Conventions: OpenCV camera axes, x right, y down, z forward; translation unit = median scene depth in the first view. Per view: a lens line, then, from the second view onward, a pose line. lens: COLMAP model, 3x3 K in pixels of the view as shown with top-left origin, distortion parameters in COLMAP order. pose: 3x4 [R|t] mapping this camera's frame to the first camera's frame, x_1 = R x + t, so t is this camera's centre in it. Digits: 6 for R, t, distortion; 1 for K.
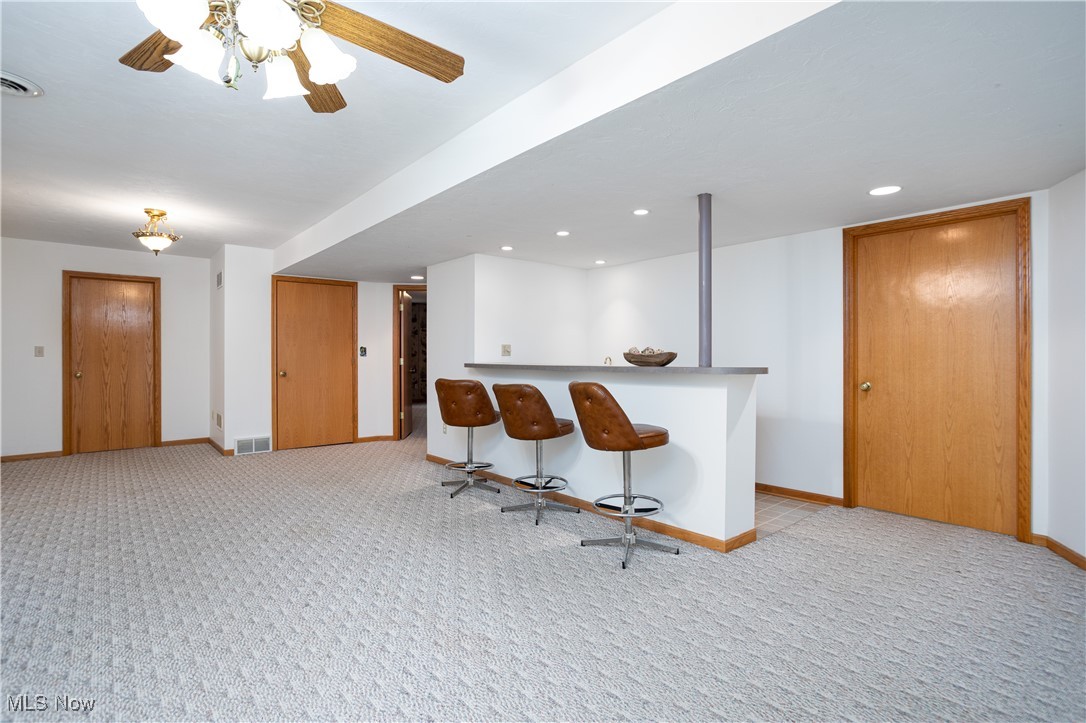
lens RADIAL K [[527.3, 0, 543.0], [0, 527.3, 361.5], [0, 0, 1]] dist [-0.057458, 0.000258]
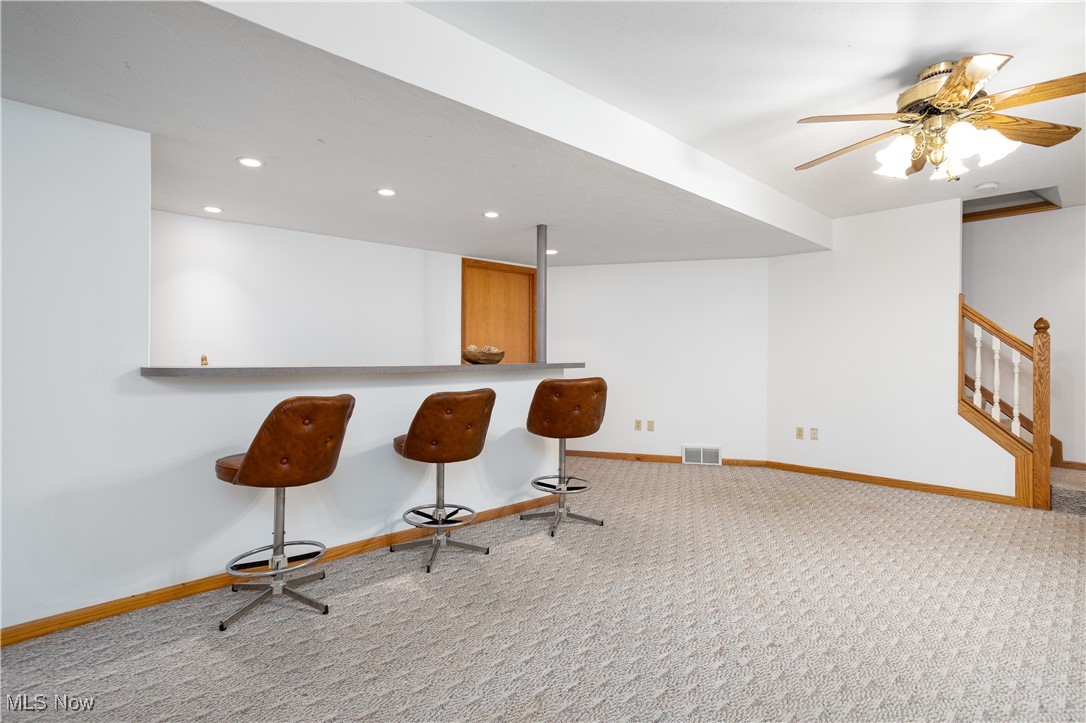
lens RADIAL K [[537.8, 0, 543.0], [0, 537.8, 361.5], [0, 0, 1]] dist [-0.040393, -0.000299]
pose [[-0.055774, -0.015148, 0.998328, -0.888447], [0.004785, 0.999869, 0.015439, -0.013387], [-0.998432, 0.005639, -0.055695, 0.966351]]
